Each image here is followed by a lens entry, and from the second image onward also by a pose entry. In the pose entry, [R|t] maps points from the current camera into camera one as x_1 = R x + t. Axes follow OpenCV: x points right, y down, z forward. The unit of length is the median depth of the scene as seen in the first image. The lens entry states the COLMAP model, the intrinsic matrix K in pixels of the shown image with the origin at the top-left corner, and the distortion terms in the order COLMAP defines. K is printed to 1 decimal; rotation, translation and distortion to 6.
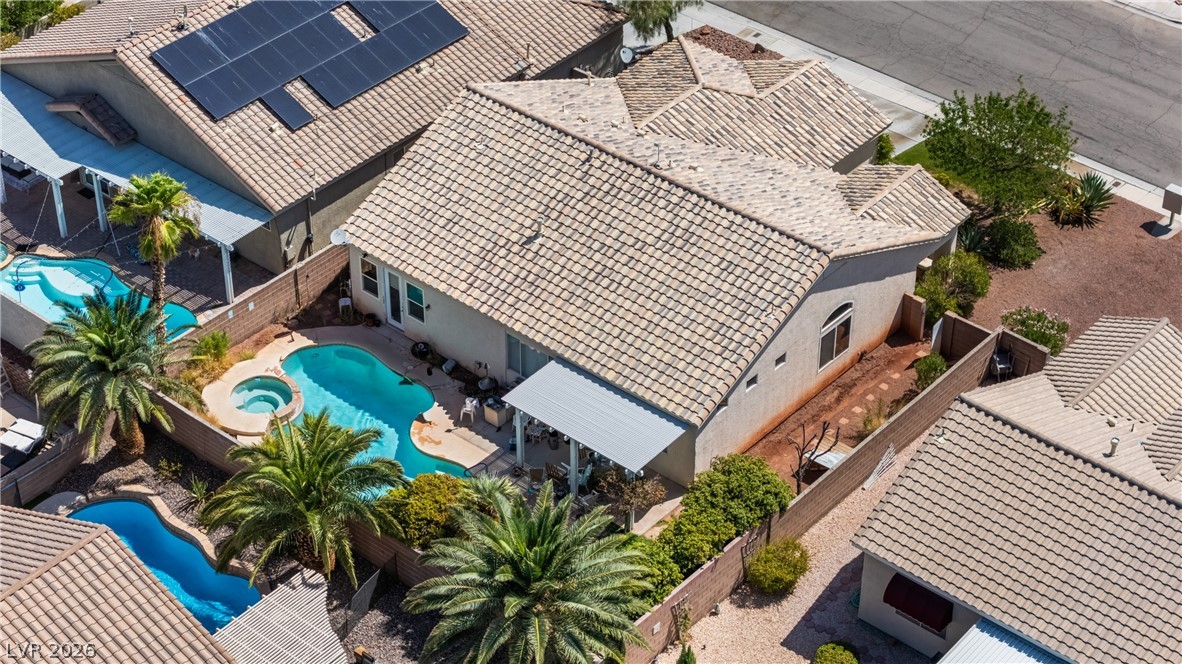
lens RADIAL K [[2397.6, 0, 591.0], [0, 2397.6, 332.0], [0, 0, 1]] dist [0.005453, -0.137860]
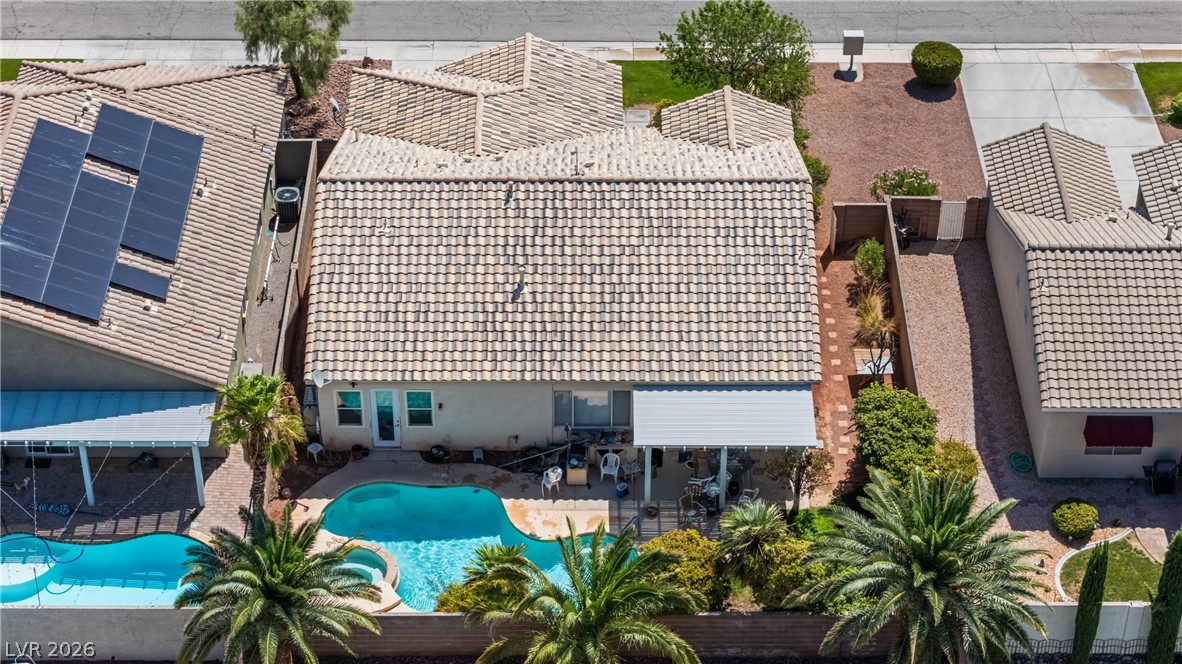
lens RADIAL K [[2436.4, 0, 591.0], [0, 2436.4, 332.0], [0, 0, 1]] dist [-0.004115, -0.074607]
pose [[0.760747, -0.397167, 0.513344, -0.514003], [0.390293, 0.911874, 0.127112, -0.138444], [-0.518590, 0.103654, 0.848717, 0.180049]]
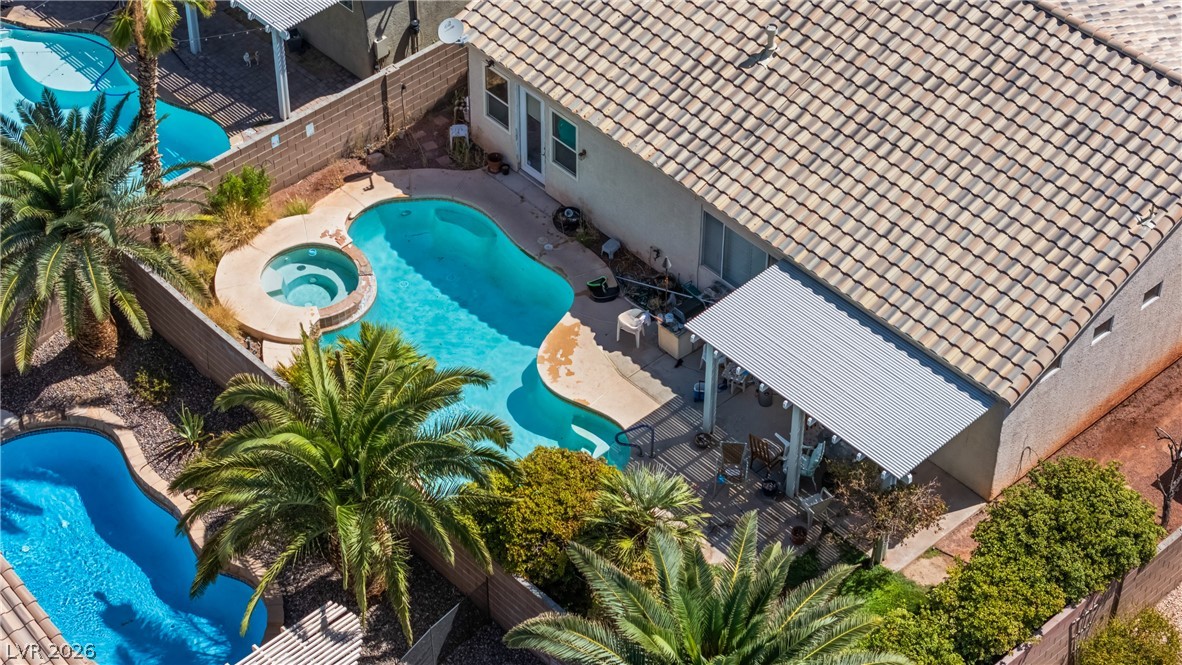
lens RADIAL K [[2471.3, 0, 588.8], [0, 2471.3, 350.4], [0, 0, 1]] dist [-0.008463, 0.014953]
pose [[0.993253, 0.081413, -0.082585, -0.009149], [-0.072194, 0.991410, 0.109061, -0.031381], [0.090755, -0.102363, 0.990599, 0.368183]]
